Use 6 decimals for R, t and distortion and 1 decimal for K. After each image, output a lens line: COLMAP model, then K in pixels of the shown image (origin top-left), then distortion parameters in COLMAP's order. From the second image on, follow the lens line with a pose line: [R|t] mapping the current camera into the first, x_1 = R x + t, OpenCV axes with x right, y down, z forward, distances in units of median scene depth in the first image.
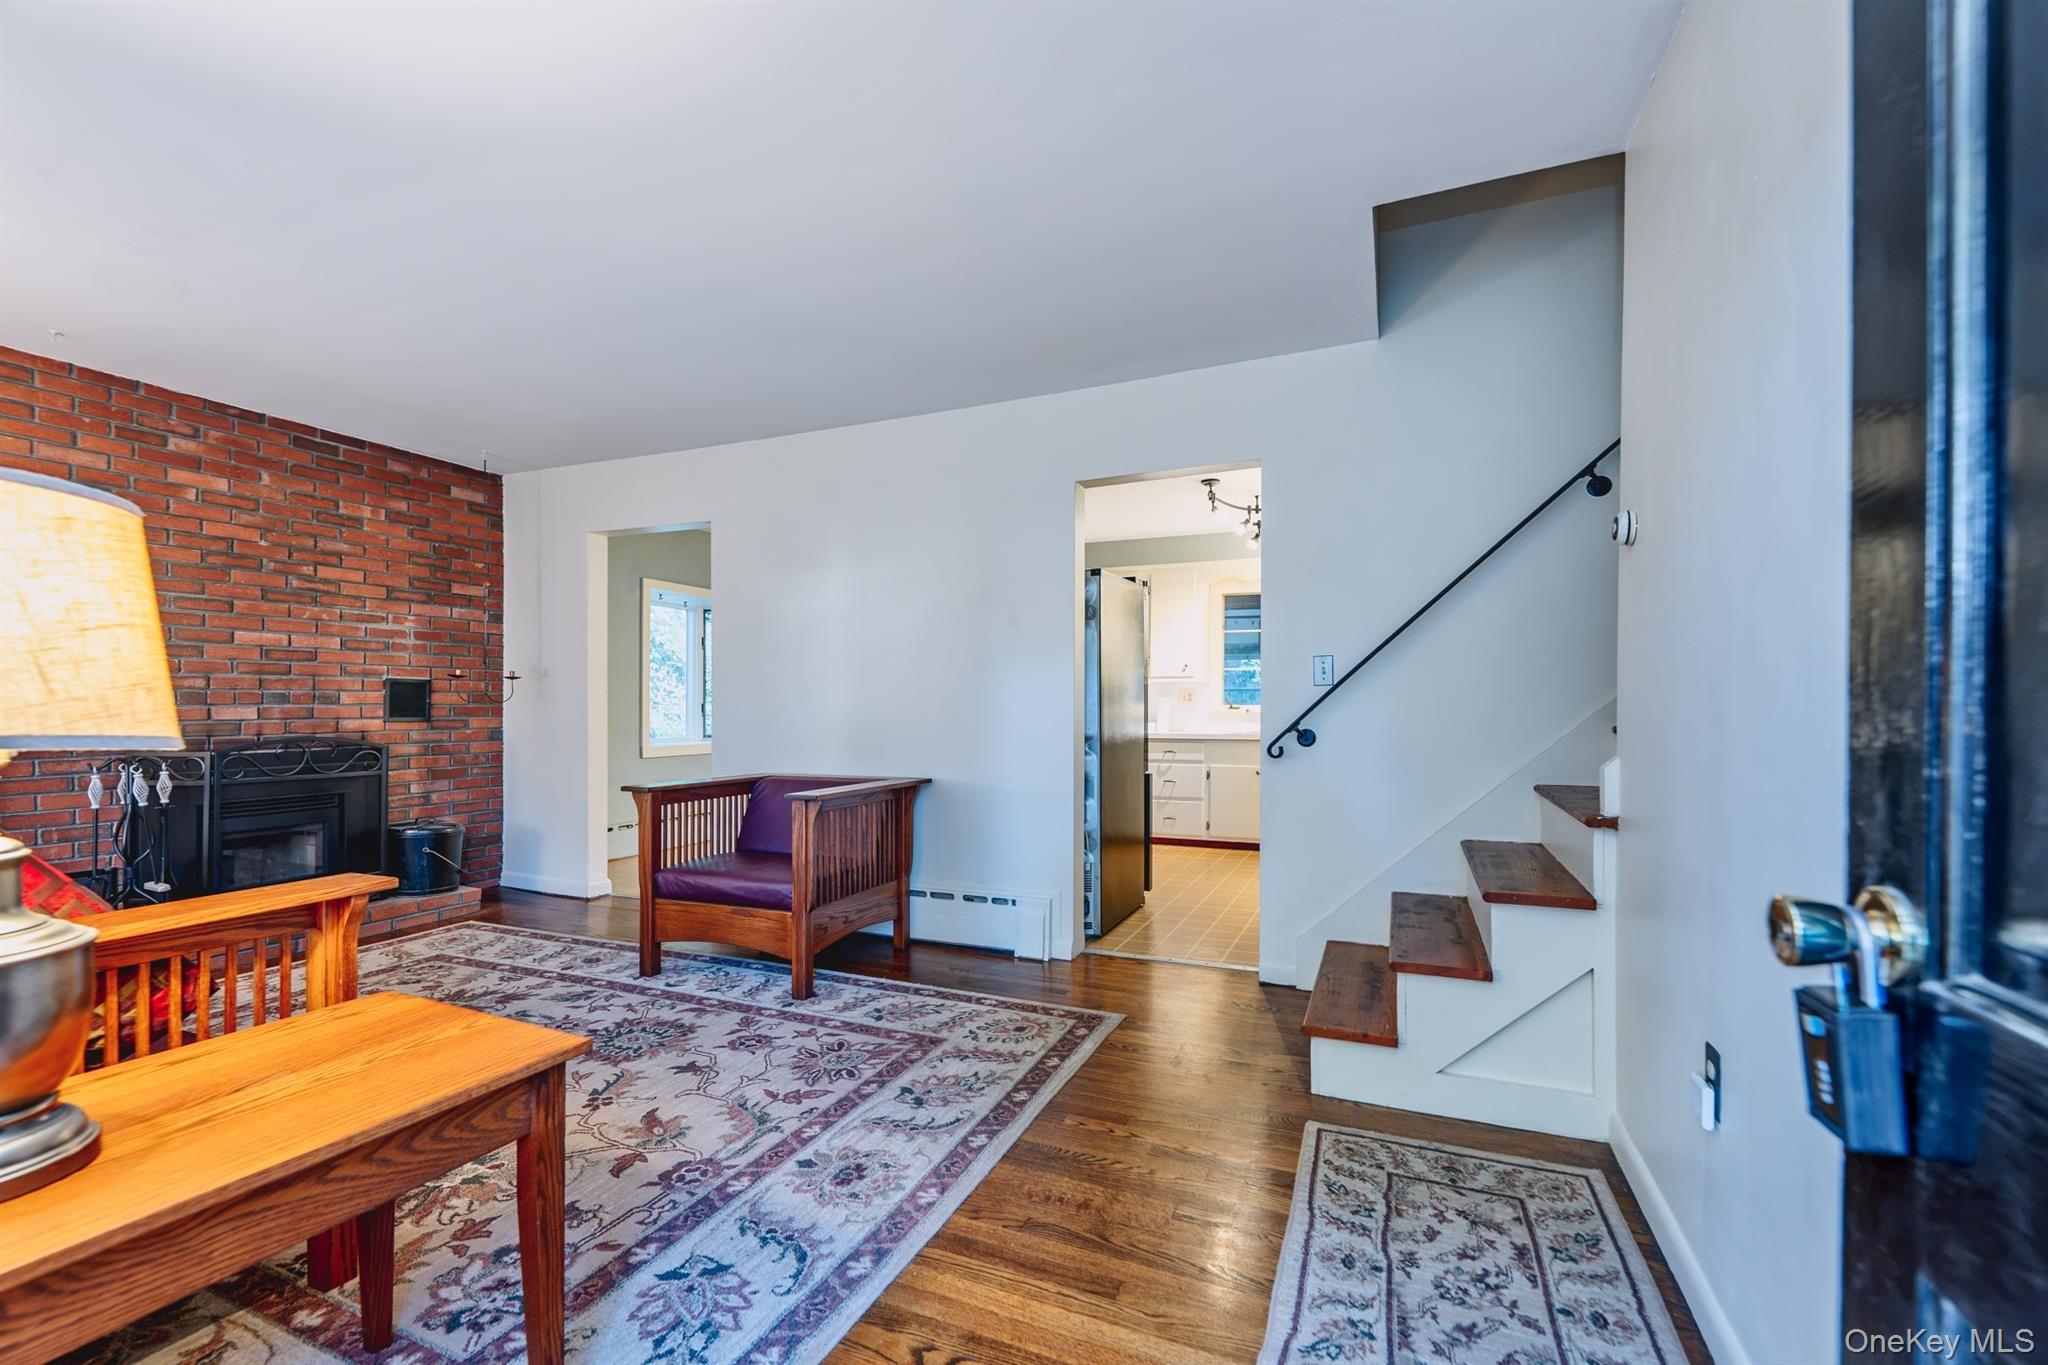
lens RADIAL K [[839.8, 0, 1047.9], [0, 839.8, 708.7], [0, 0, 1]] dist [-0.001649, -0.001239]
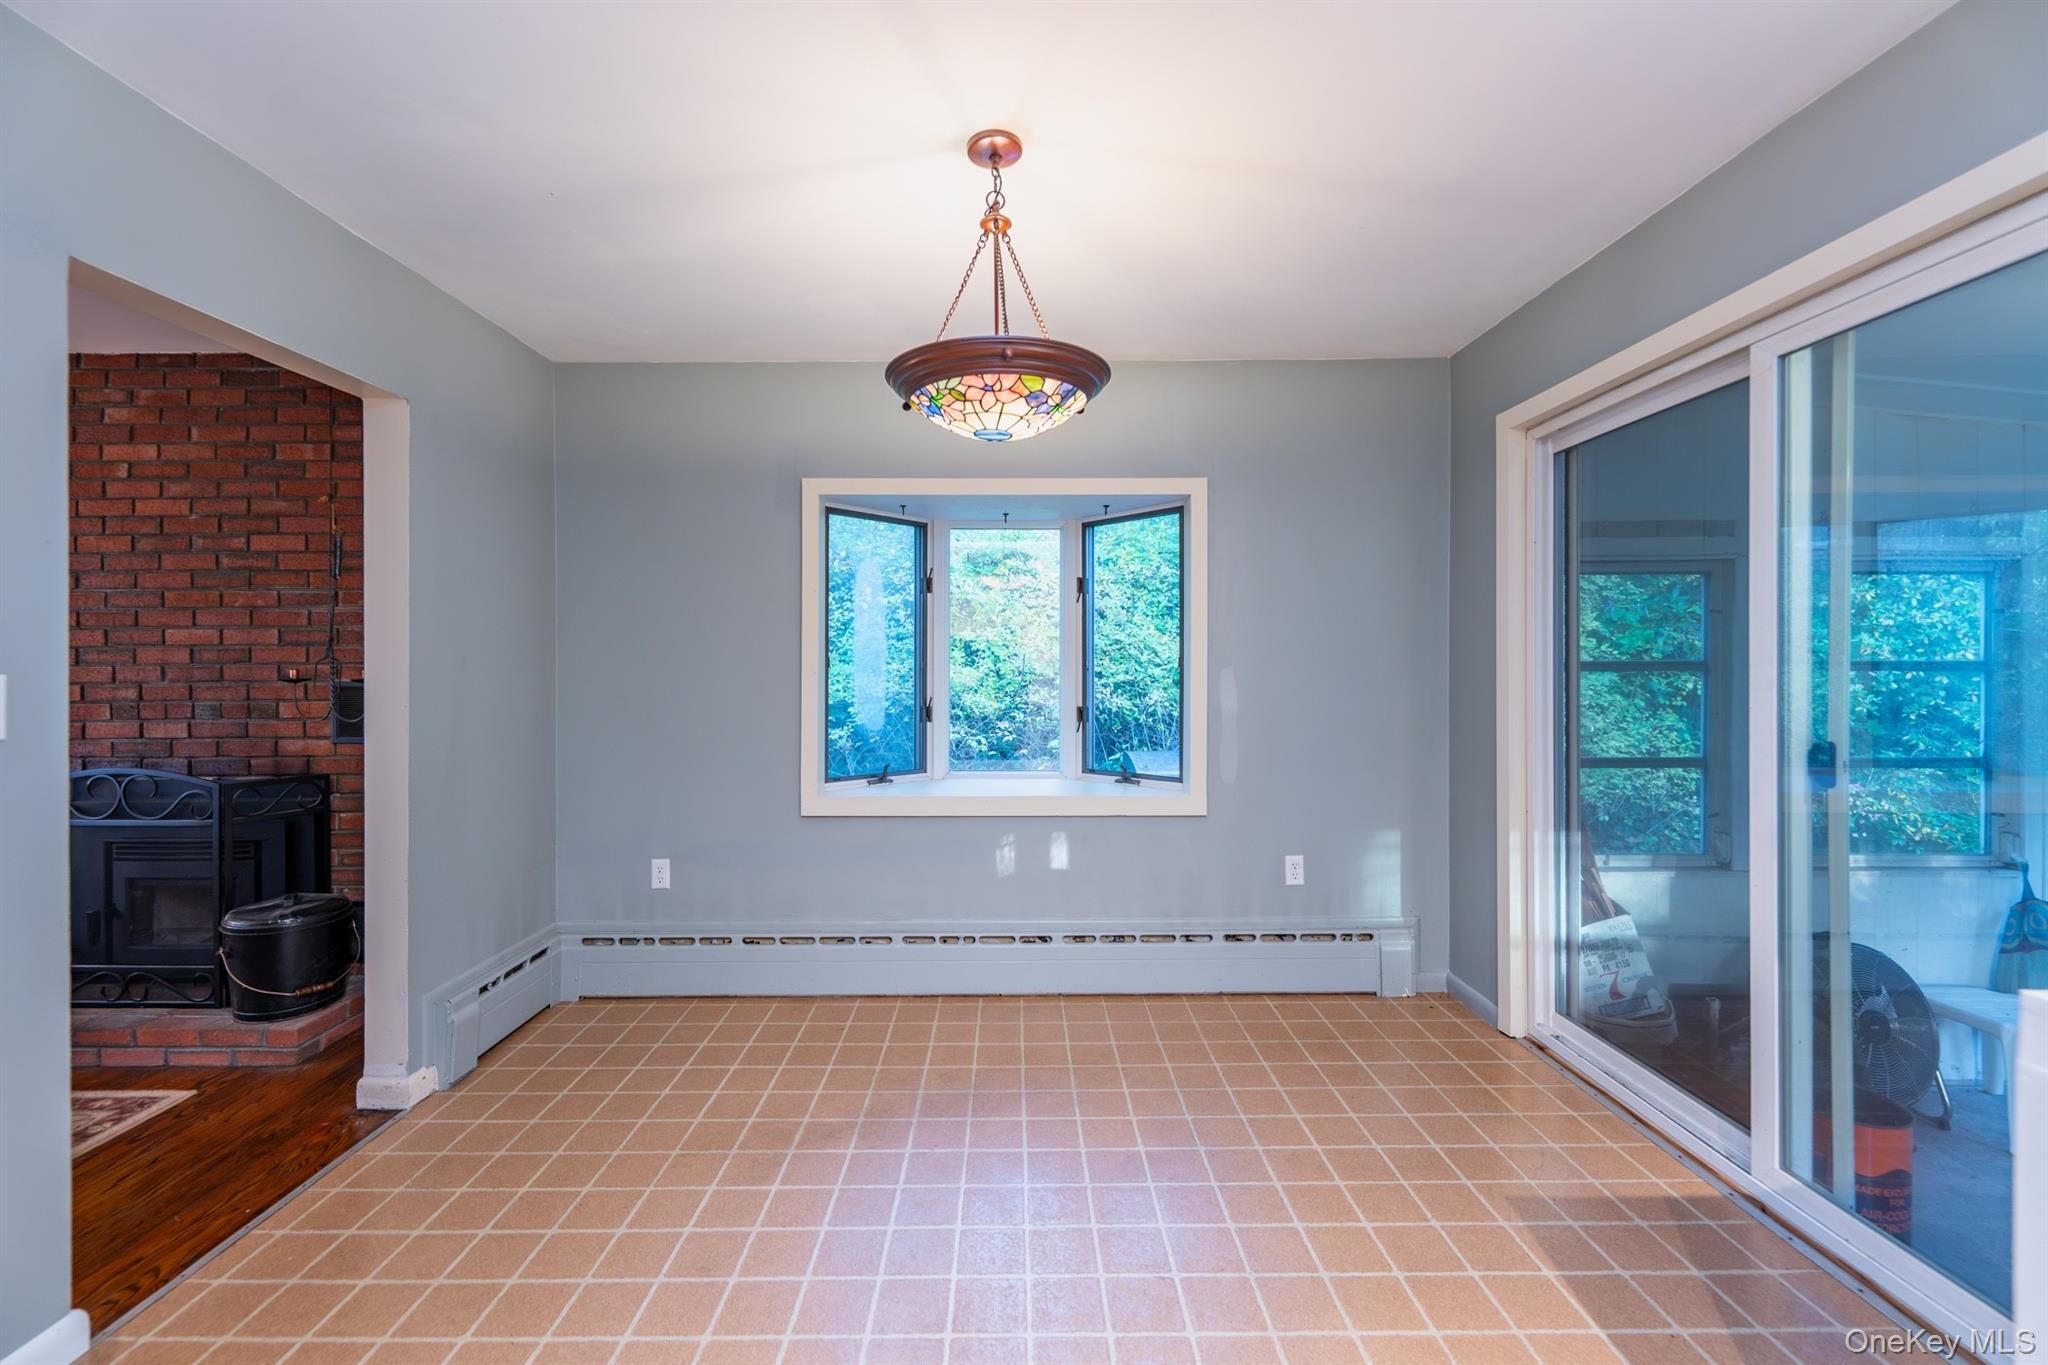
lens RADIAL K [[840.8, 0, 1014.6], [0, 840.8, 668.3], [0, 0, 1]] dist [0.002974, 0.000036]
pose [[0.377581, 0.003262, -0.925971, 0.120463], [-0.001838, 0.999994, 0.002773, -0.069975], [0.925975, 0.000655, 0.377585, 1.736804]]
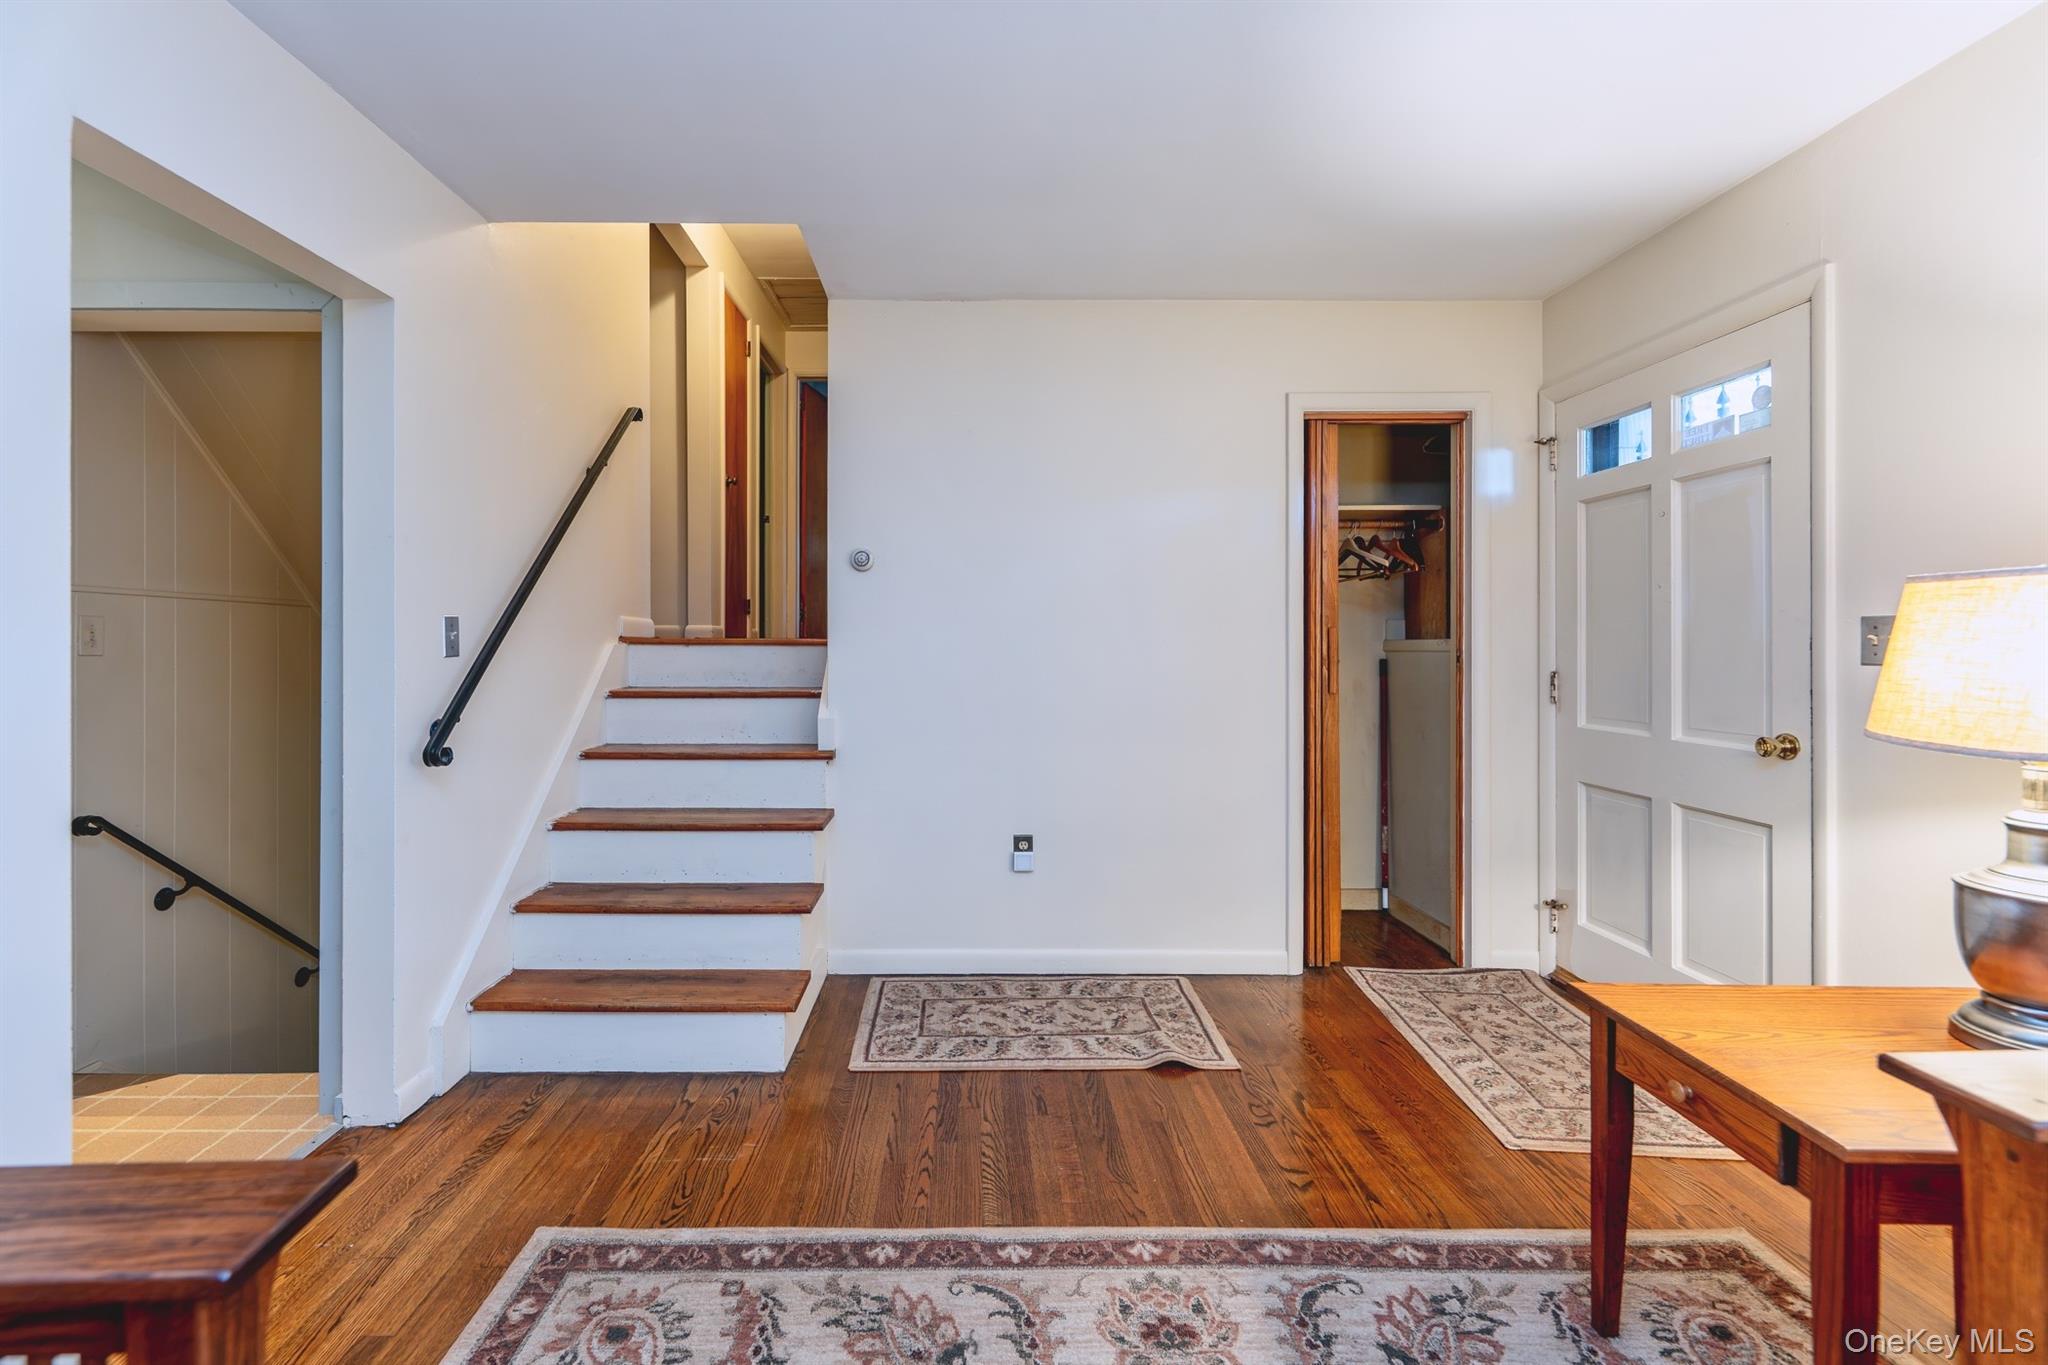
lens RADIAL K [[878.8, 0, 959.9], [0, 878.8, 639.9], [0, 0, 1]] dist [-0.000383, -0.000097]
pose [[-0.375066, 0.001147, 0.926998, -0.539665], [0.006049, 0.999981, 0.001210, -0.039166], [-0.926979, 0.006061, -0.375065, 0.884572]]
